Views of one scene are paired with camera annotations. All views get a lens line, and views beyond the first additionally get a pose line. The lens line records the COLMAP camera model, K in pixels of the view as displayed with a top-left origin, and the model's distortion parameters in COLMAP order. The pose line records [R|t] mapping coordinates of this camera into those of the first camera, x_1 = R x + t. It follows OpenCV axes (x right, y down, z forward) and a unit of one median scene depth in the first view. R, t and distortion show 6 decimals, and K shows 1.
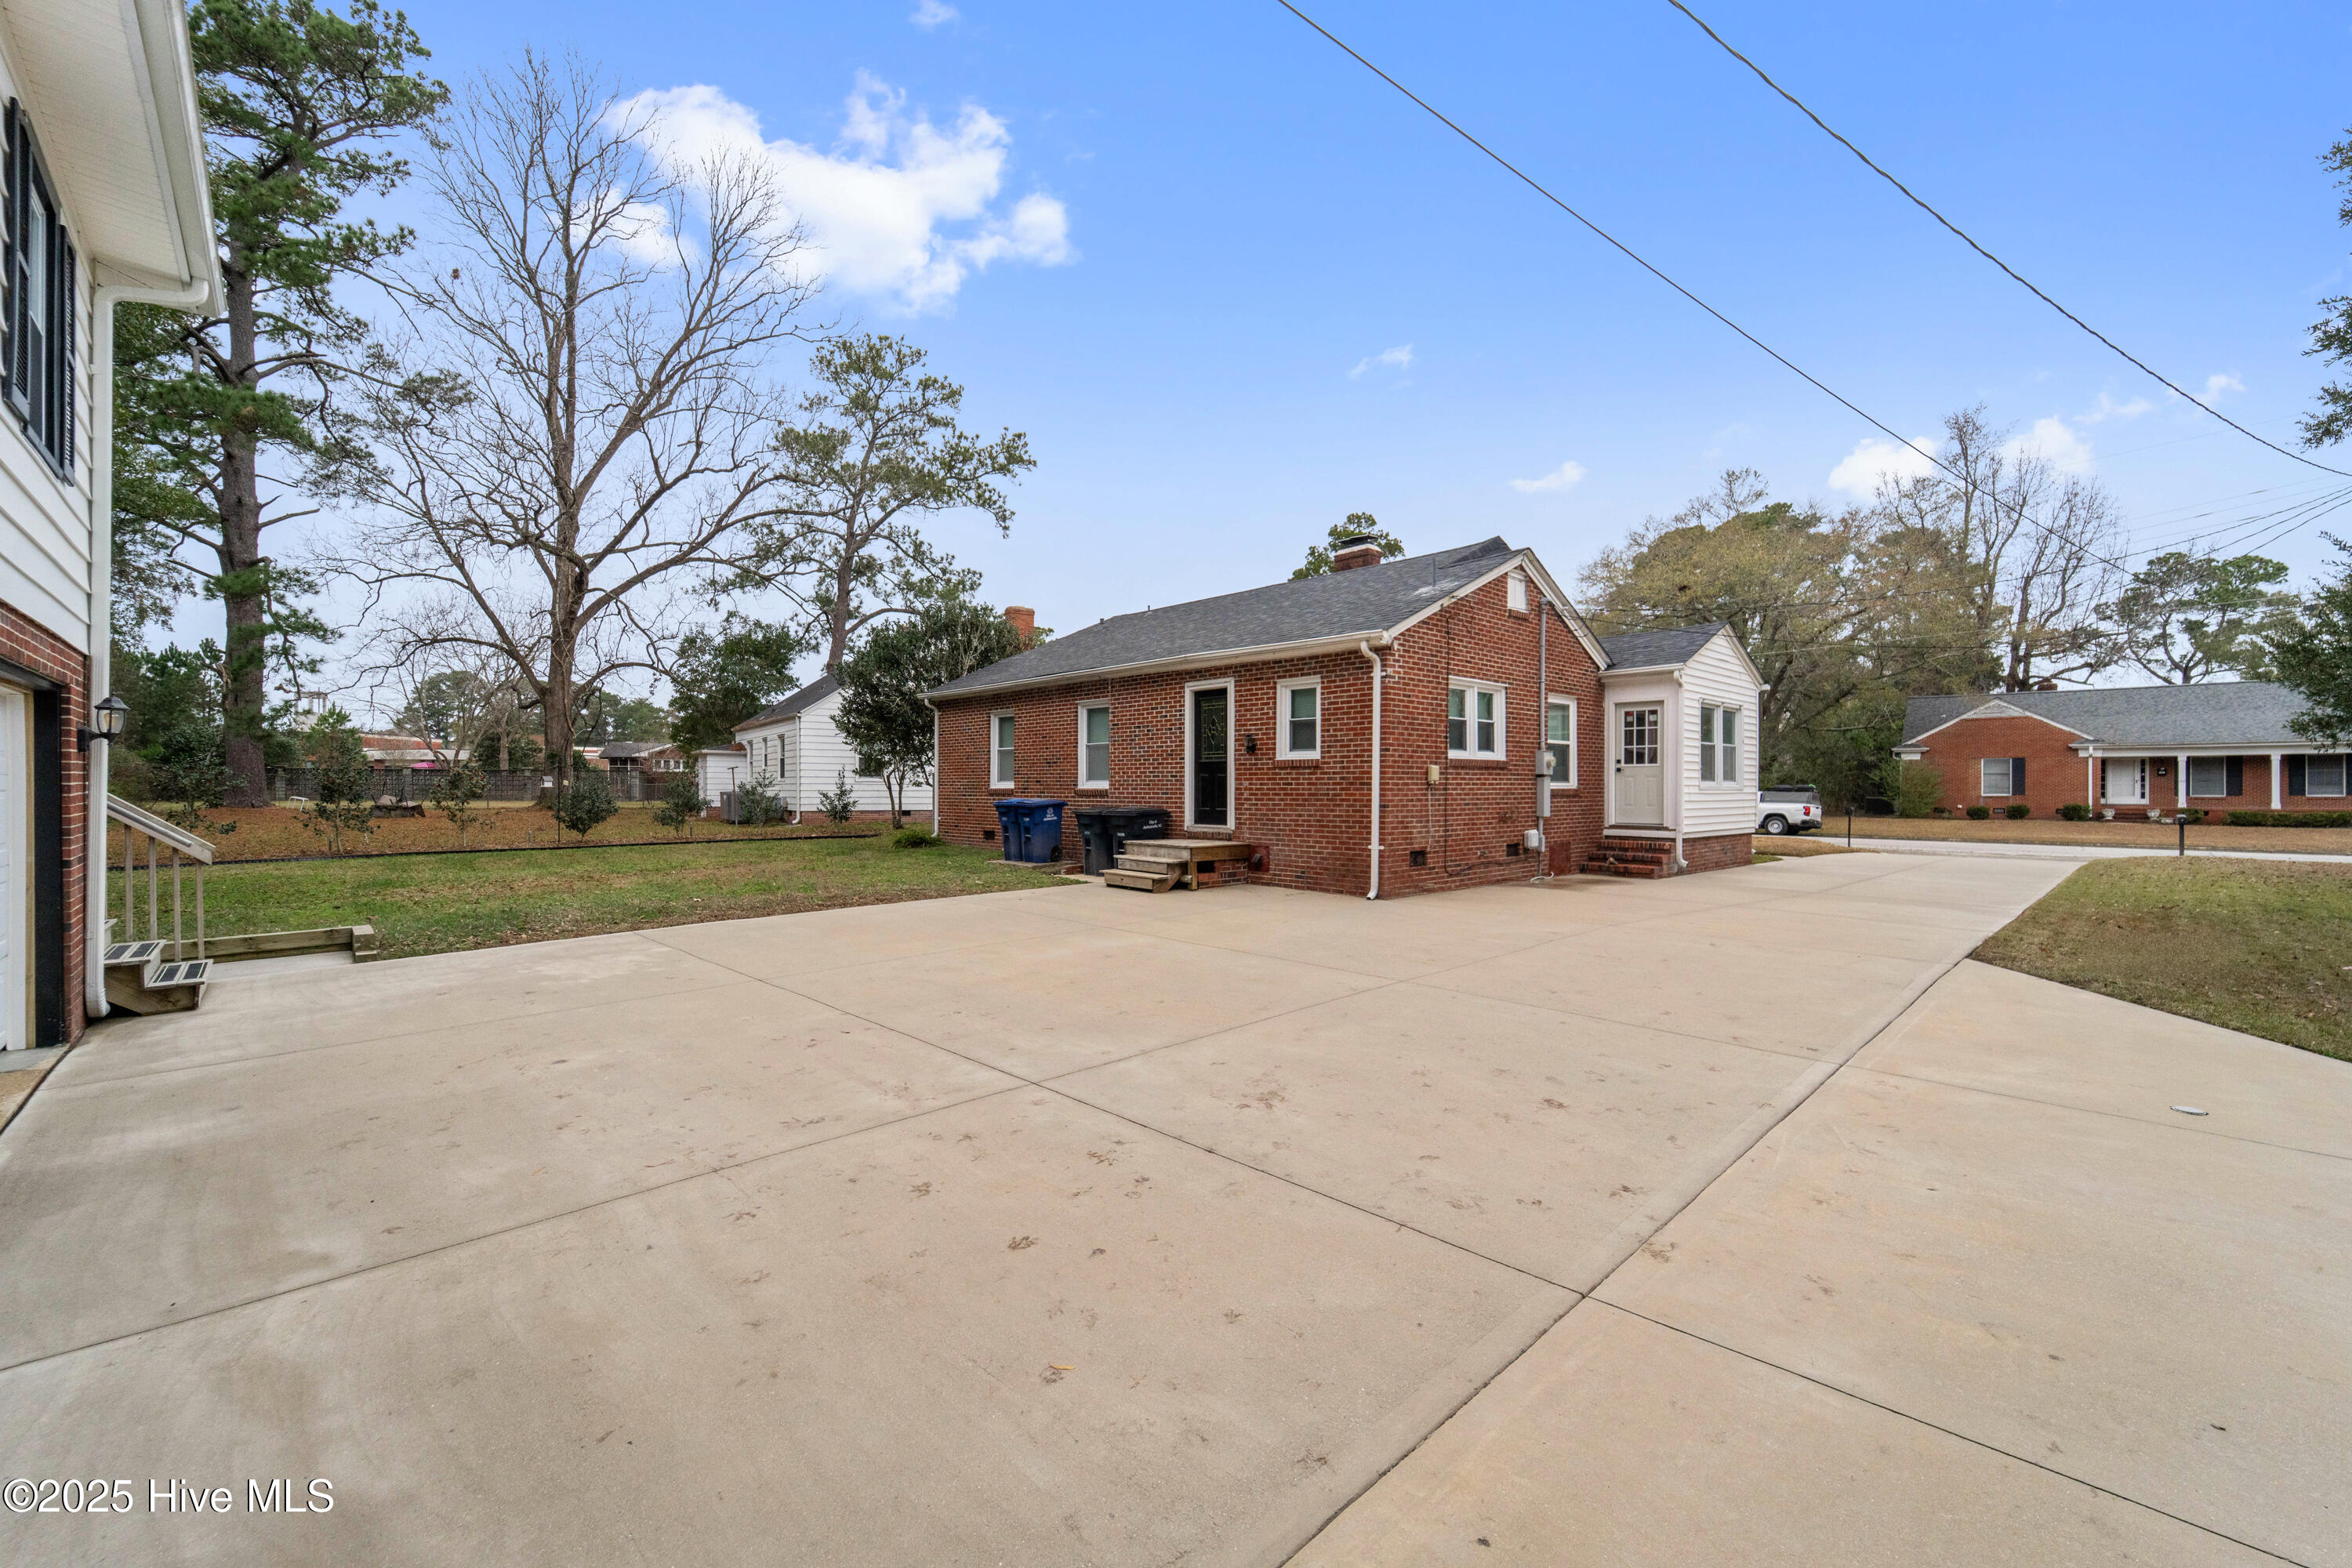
lens RADIAL K [[951.2, 0, 1180.0], [0, 951.2, 794.5], [0, 0, 1]] dist [0.000212, -0.000087]
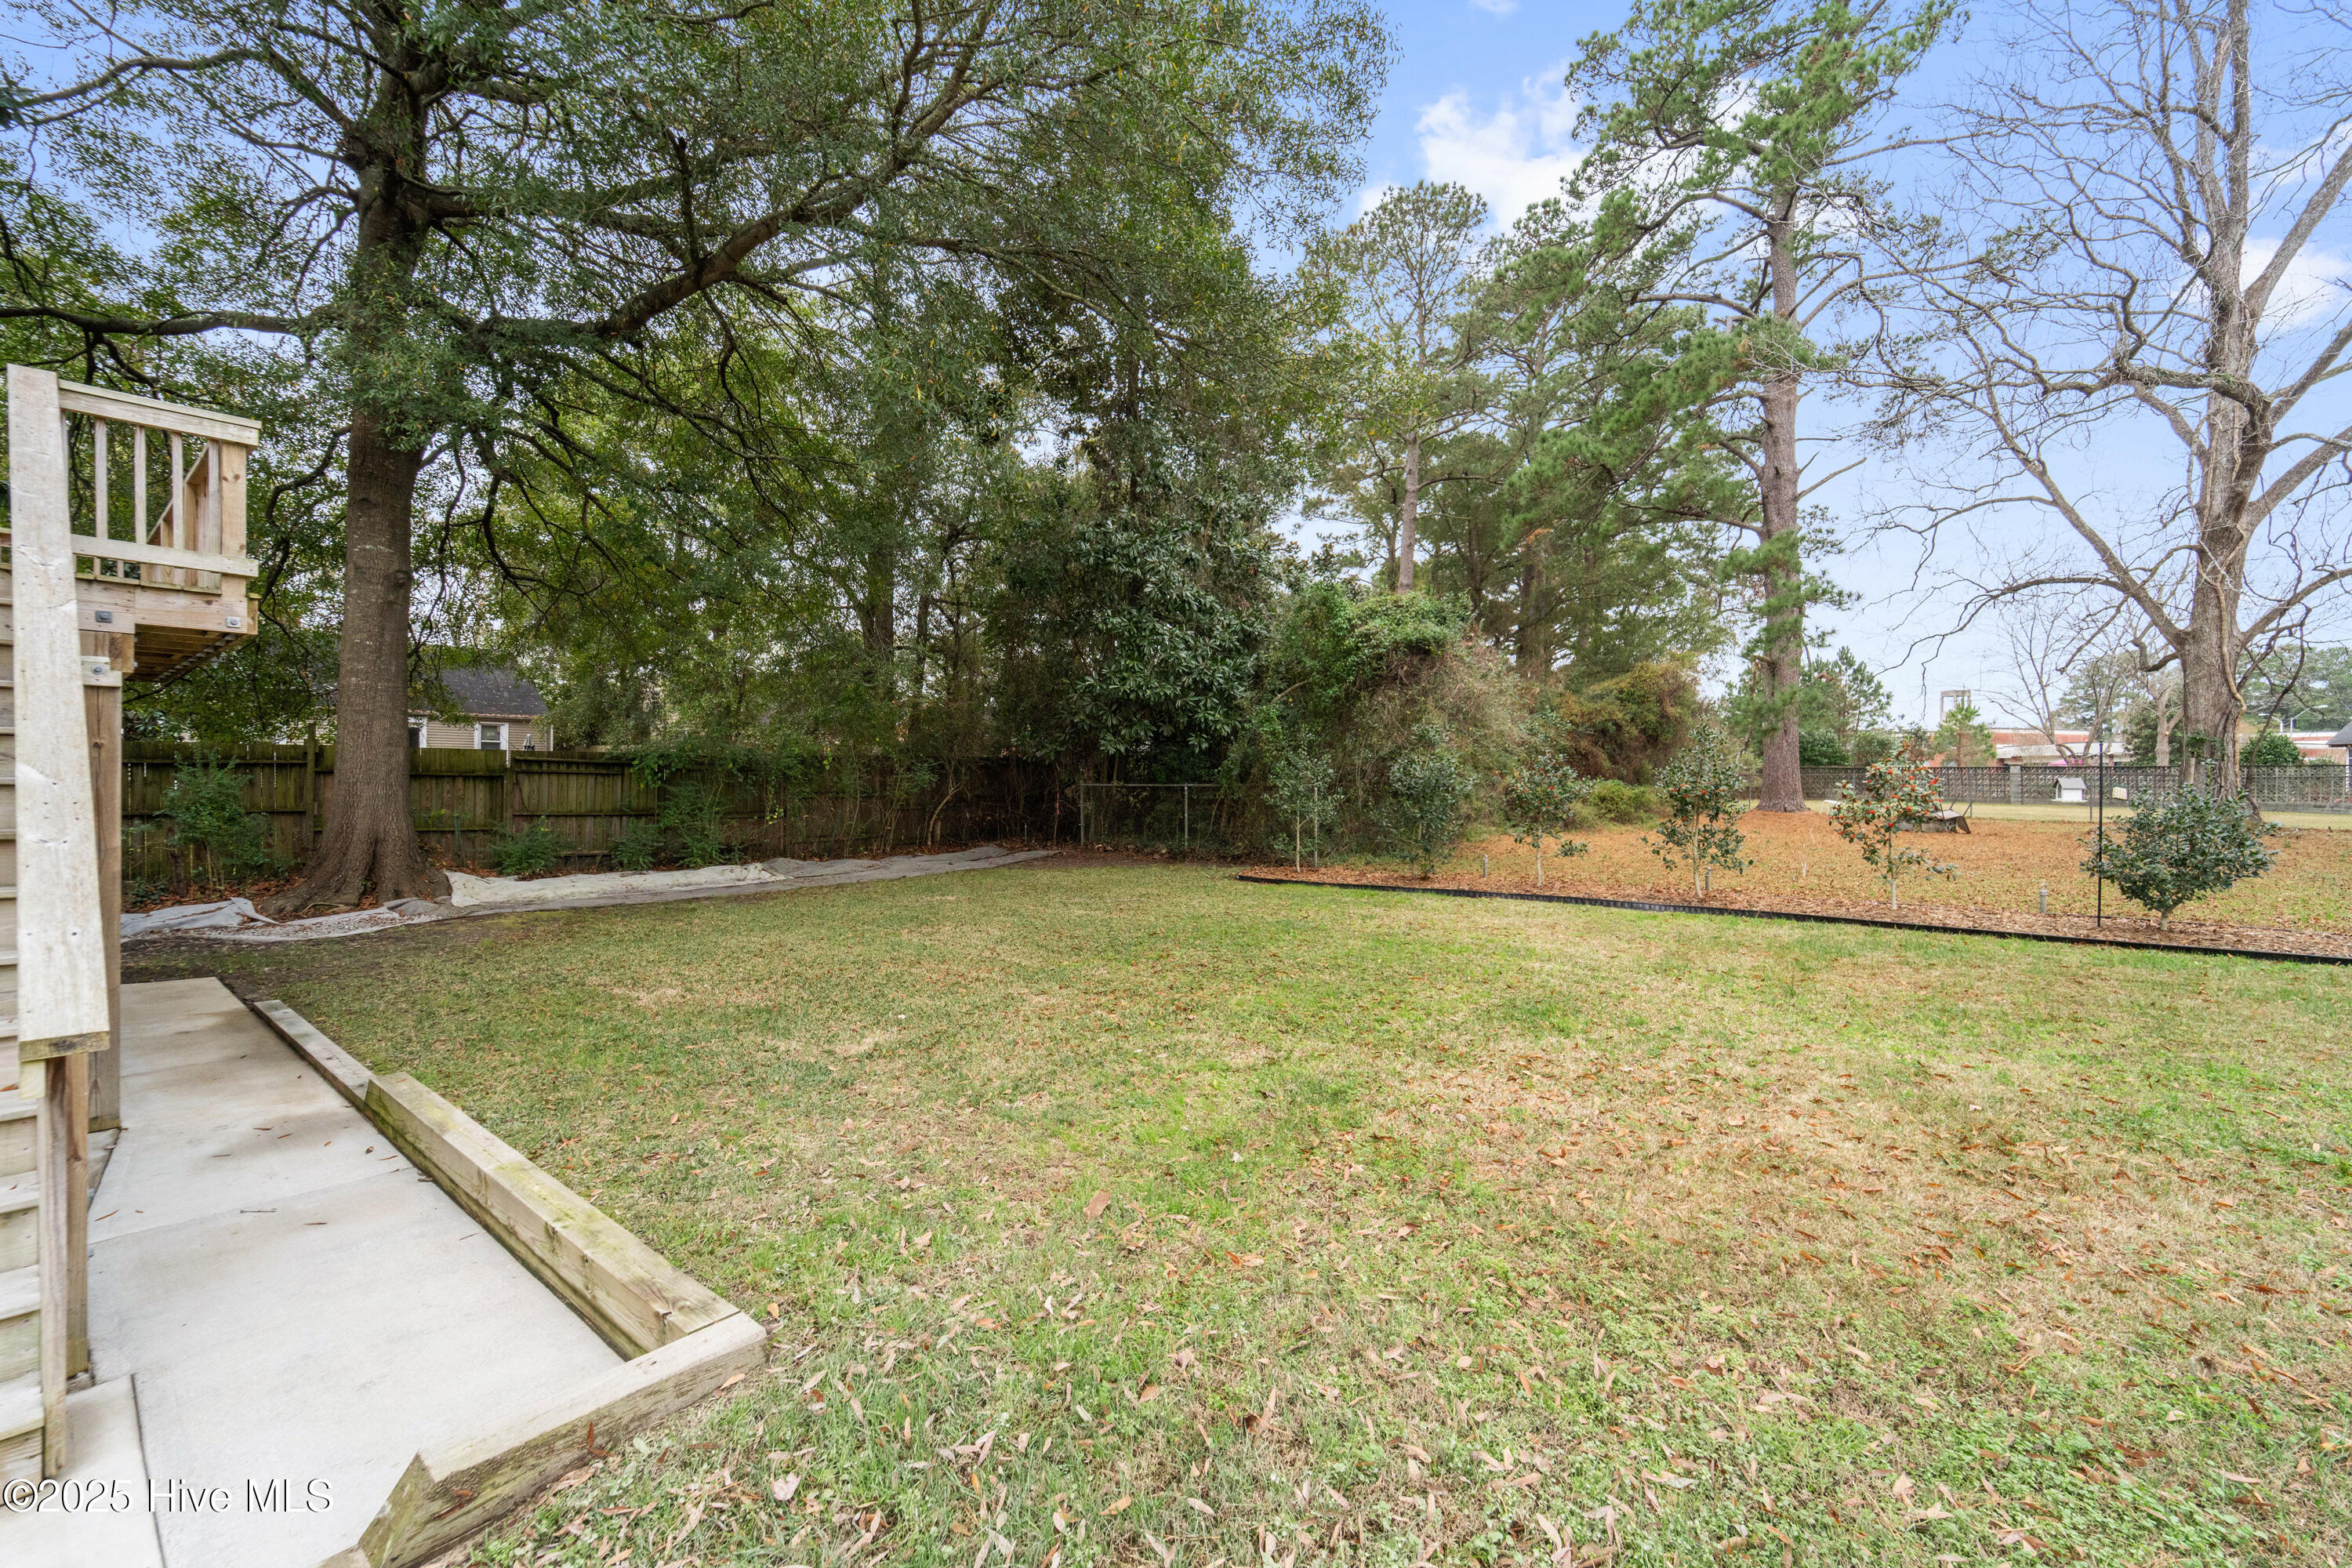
lens RADIAL K [[953.3, 0, 1179.5], [0, 953.3, 772.5], [0, 0, 1]] dist [0.000041, -0.000558]
pose [[0.132473, -0.006635, -0.991164, -0.322260], [-0.015146, 0.999847, -0.008717, -0.013130], [0.991071, 0.016167, 0.132353, 0.617637]]
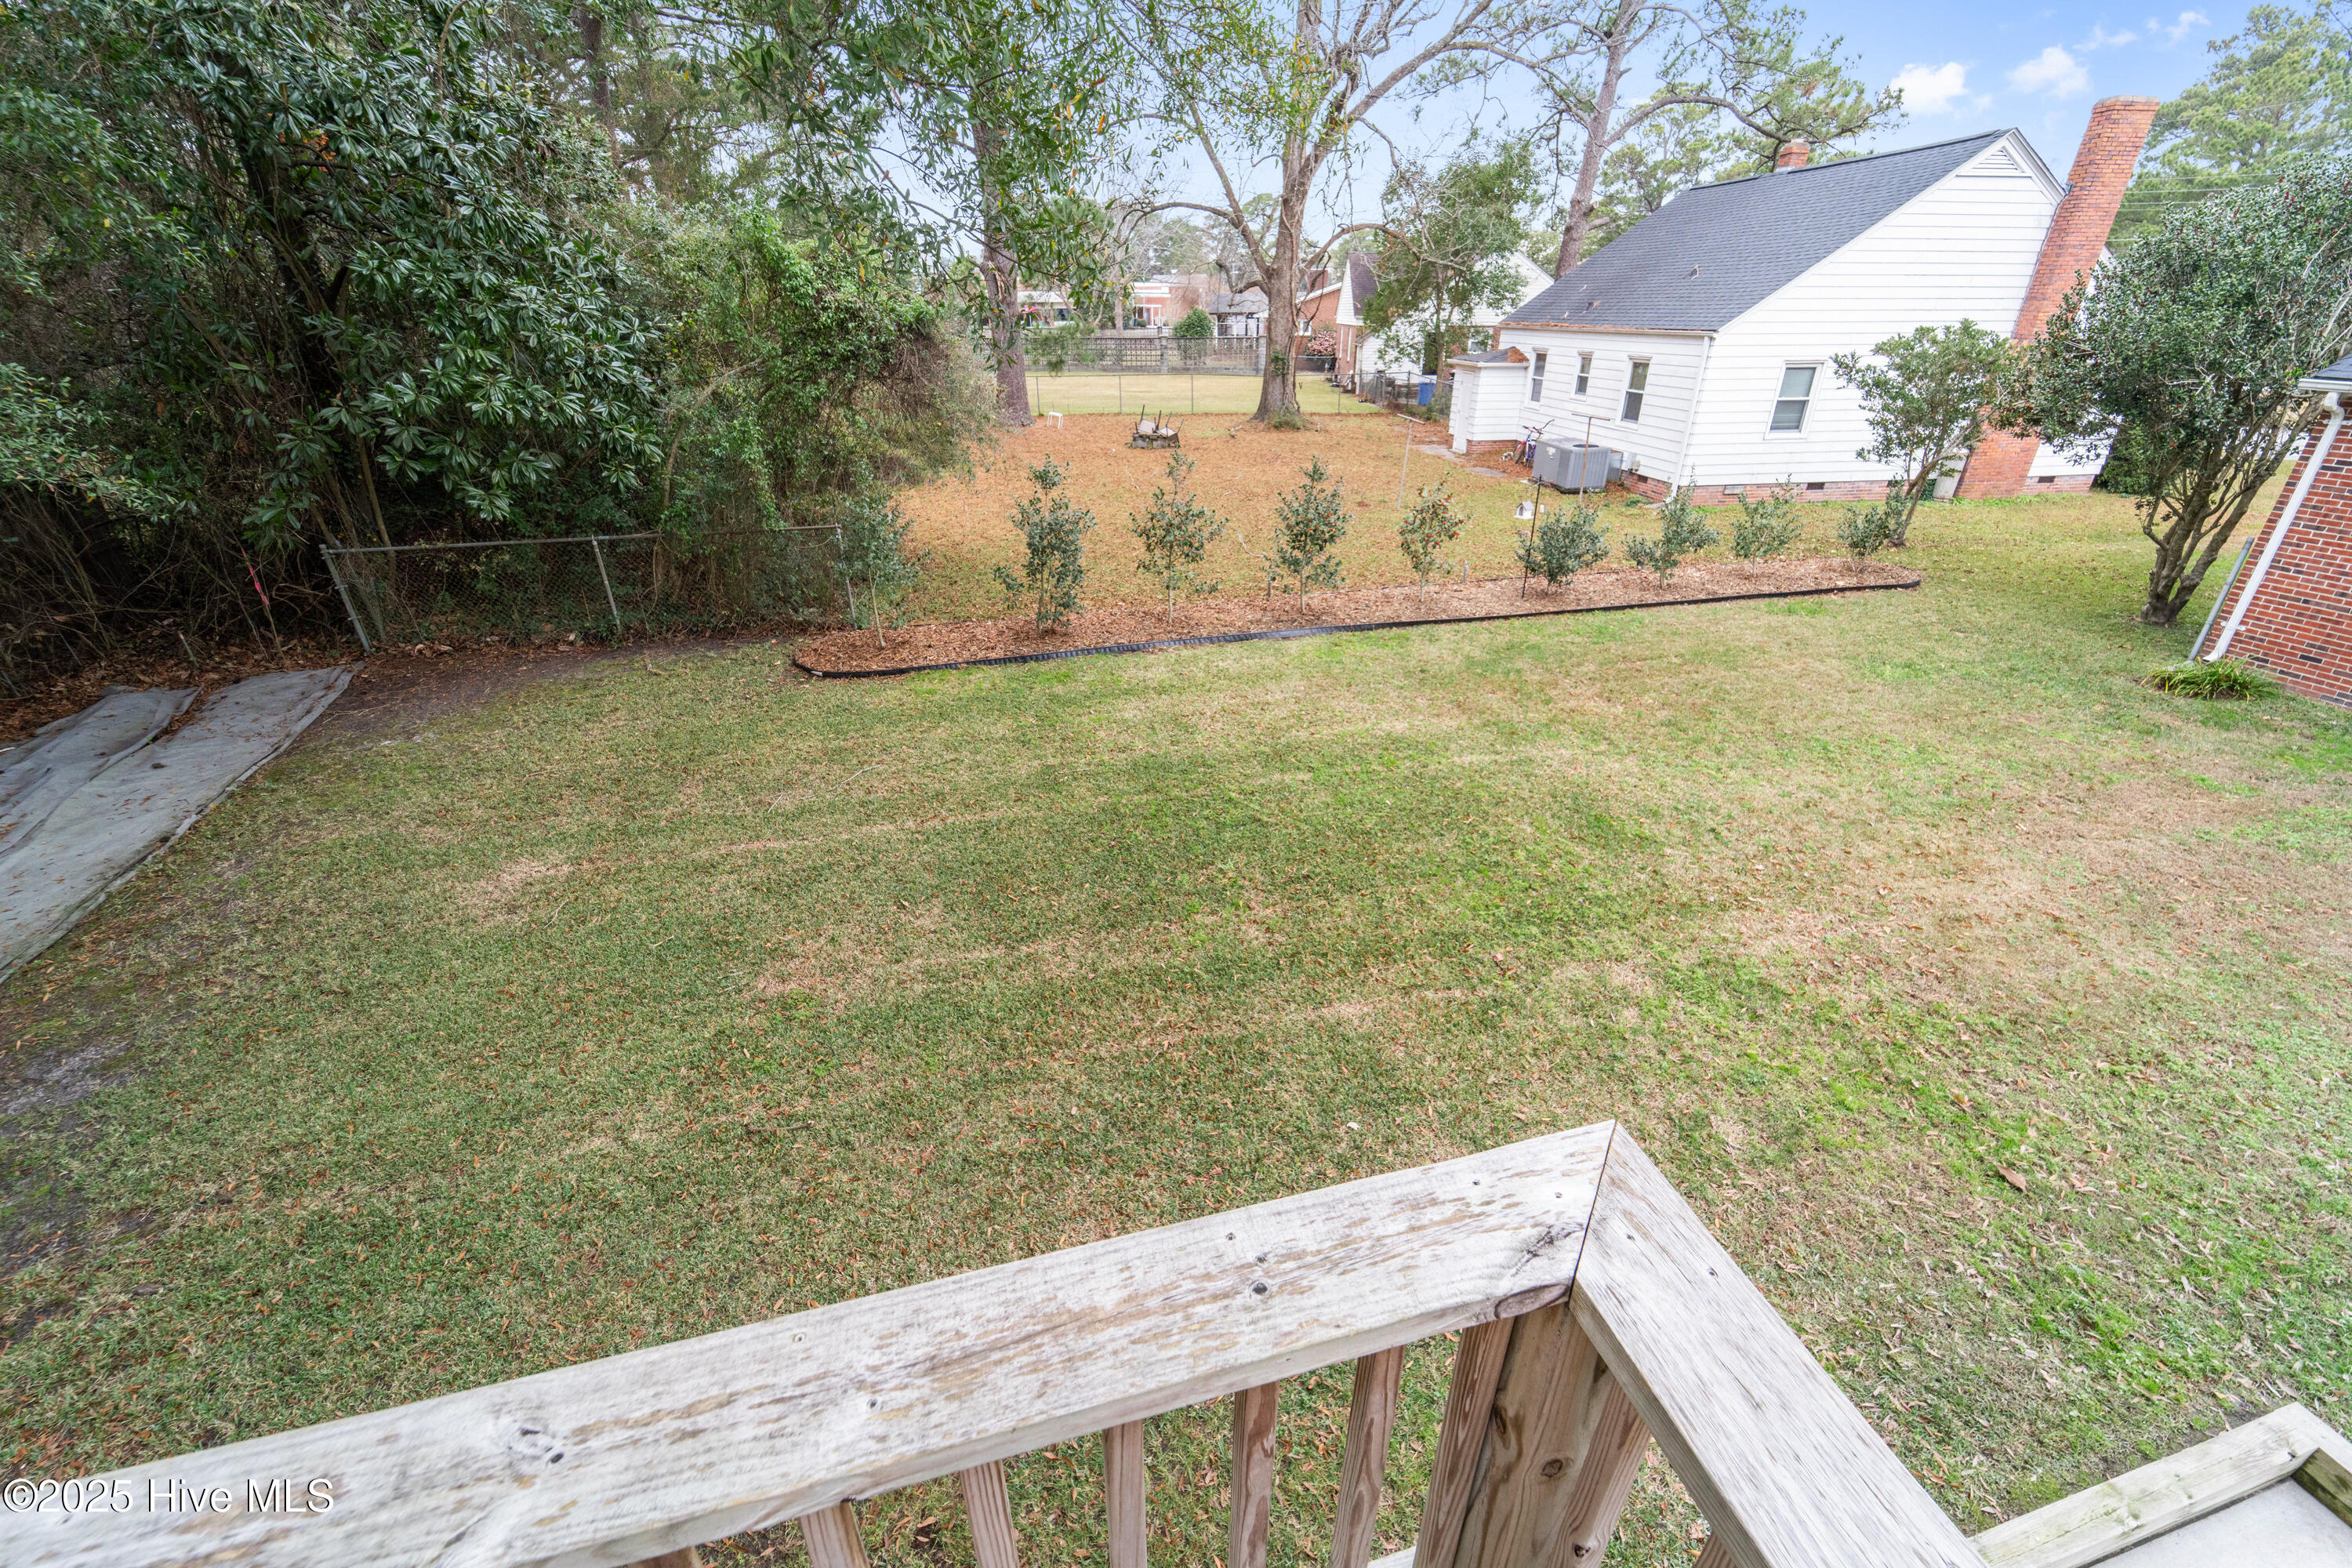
lens RADIAL K [[941.6, 0, 1178.5], [0, 941.6, 790.9], [0, 0, 1]] dist [0.004130, -0.002936]
pose [[0.881901, 0.208507, -0.422819, -0.670220], [0.004758, 0.892894, 0.450241, -0.170004], [0.471411, -0.399080, 0.786452, 0.305239]]
